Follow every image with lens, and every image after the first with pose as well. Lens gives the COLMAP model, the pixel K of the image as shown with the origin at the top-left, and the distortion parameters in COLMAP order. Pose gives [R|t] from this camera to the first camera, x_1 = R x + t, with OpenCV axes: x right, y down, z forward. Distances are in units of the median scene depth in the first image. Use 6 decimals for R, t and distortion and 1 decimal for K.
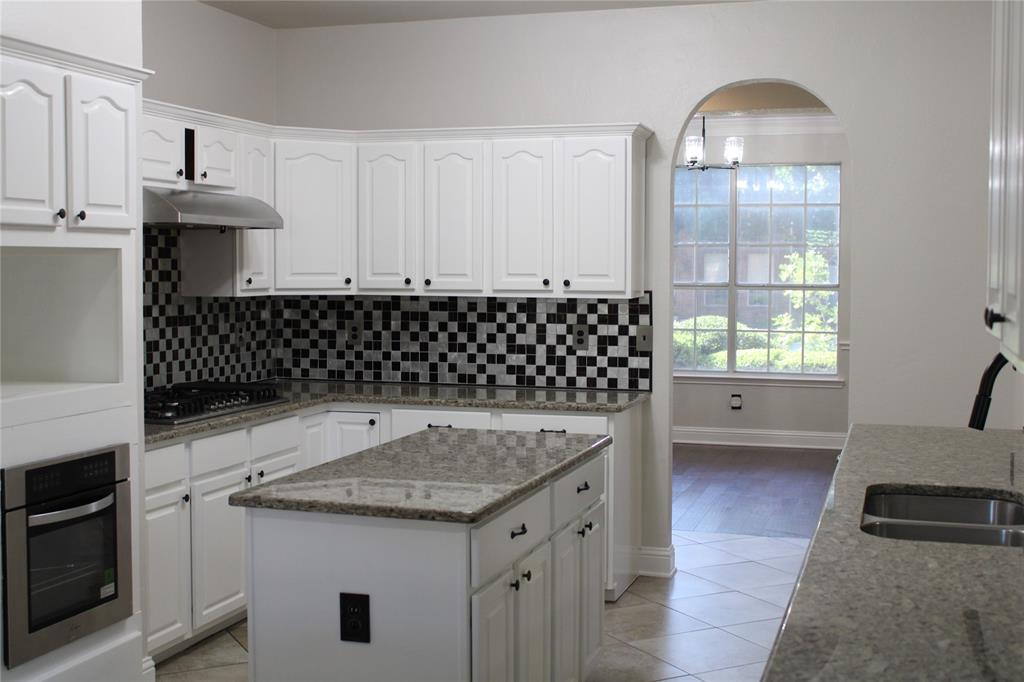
lens RADIAL K [[1262.6, 0, 512.0], [0, 1262.6, 341.0], [0, 0, 1]] dist [-0.049660, 0.028440]
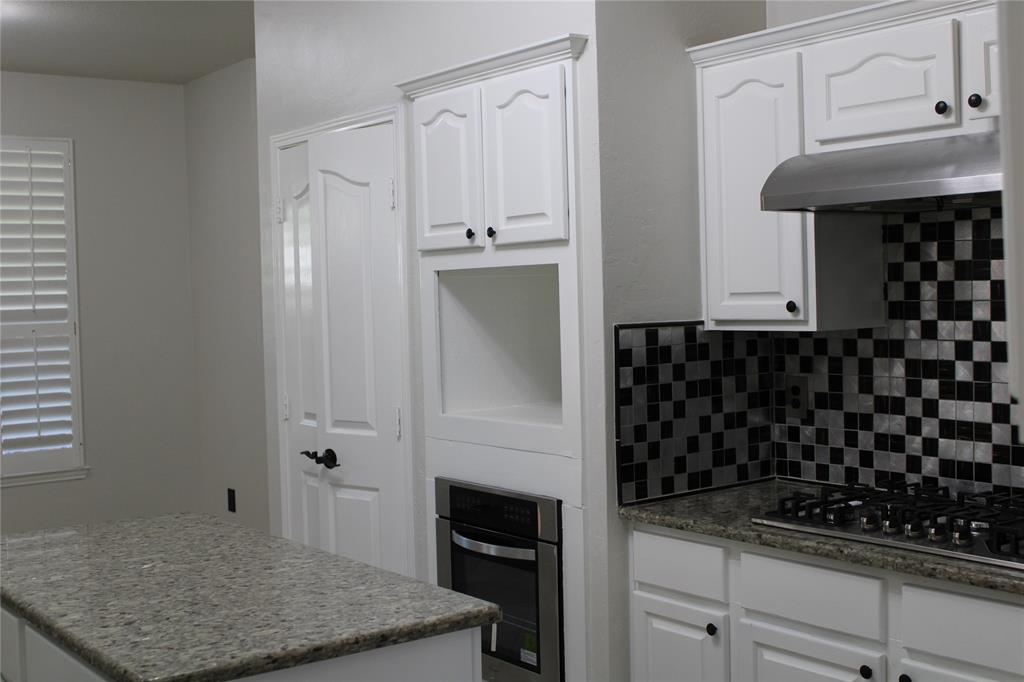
lens RADIAL K [[1262.6, 0, 512.0], [0, 1262.6, 341.0], [0, 0, 1]] dist [-0.049660, 0.028440]
pose [[-0.586870, 0.042653, -0.808557, 0.378430], [-0.022363, 0.997377, 0.068845, -0.079725], [0.809372, 0.058485, -0.584377, 1.468420]]
